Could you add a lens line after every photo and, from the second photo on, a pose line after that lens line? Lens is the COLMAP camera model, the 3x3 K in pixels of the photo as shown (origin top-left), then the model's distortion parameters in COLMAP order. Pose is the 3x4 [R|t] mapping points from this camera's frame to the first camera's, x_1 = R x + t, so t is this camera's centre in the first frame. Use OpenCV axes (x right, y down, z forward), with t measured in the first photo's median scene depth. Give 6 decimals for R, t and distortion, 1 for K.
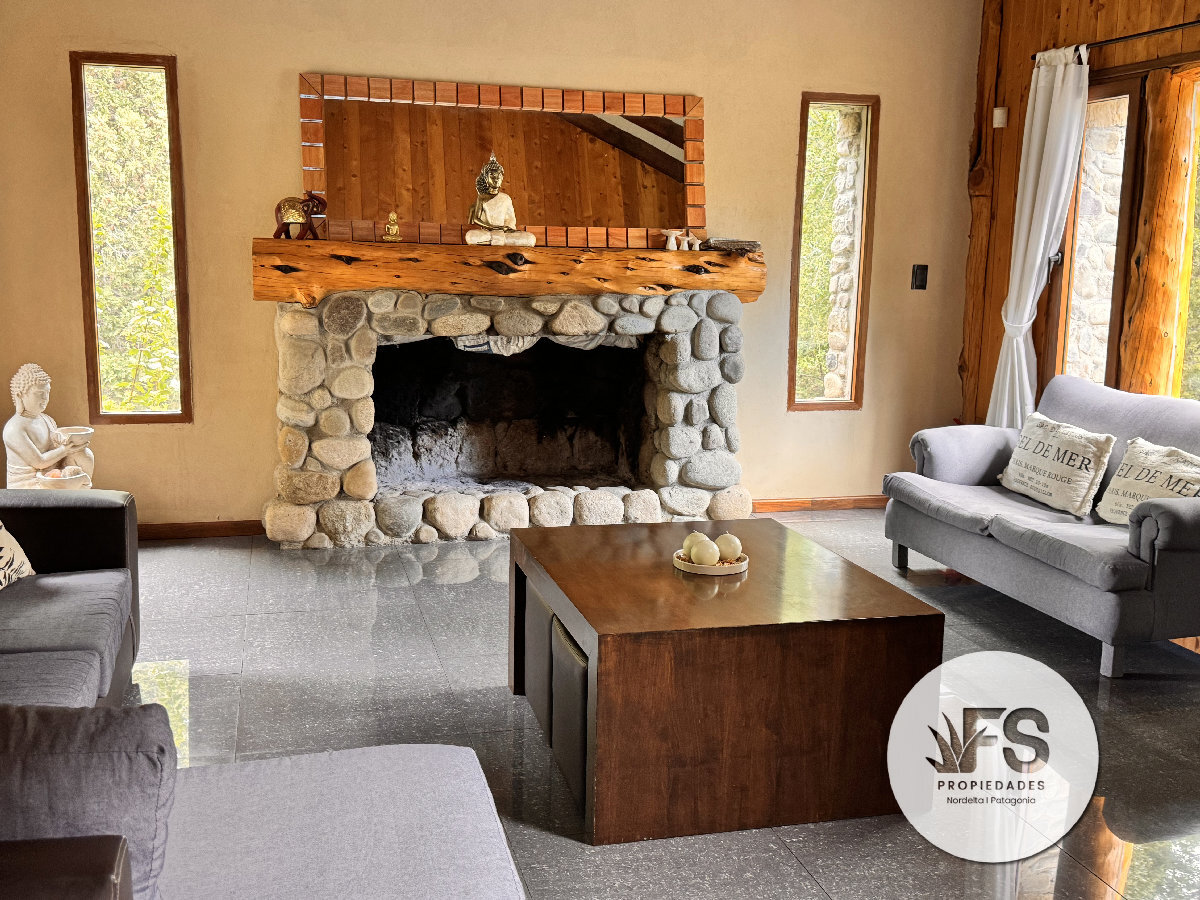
lens RADIAL K [[1210.3, 0, 608.9], [0, 1210.3, 459.4], [0, 0, 1]] dist [0.021254, 0.000000]
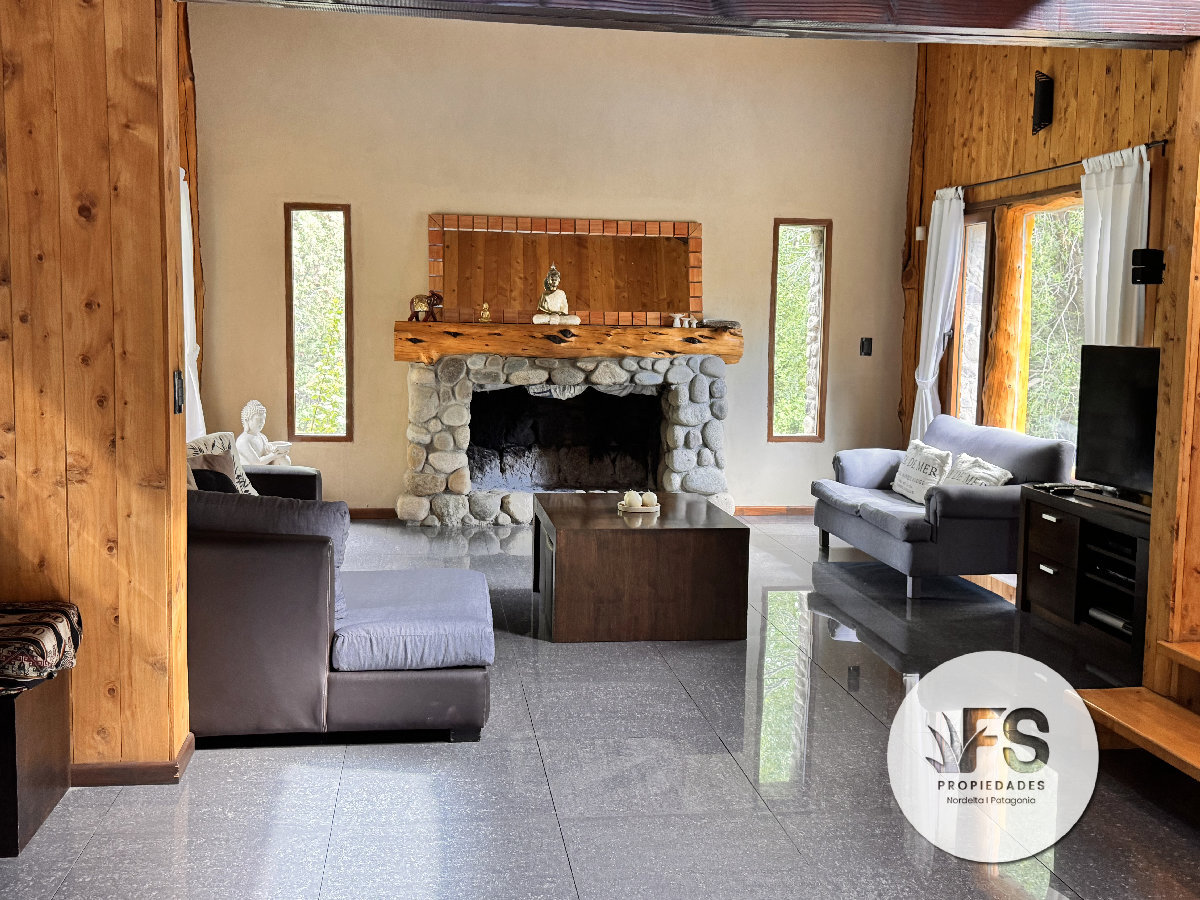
lens RADIAL K [[1210.3, 0, 594.5], [0, 1210.3, 440.6], [0, 0, 1]] dist [0.021254, 0.000000]
pose [[0.991696, 0.011695, -0.128071, 0.148526], [-0.021000, 0.997216, -0.071551, 0.070536], [0.126878, 0.073646, 0.989181, -0.453052]]
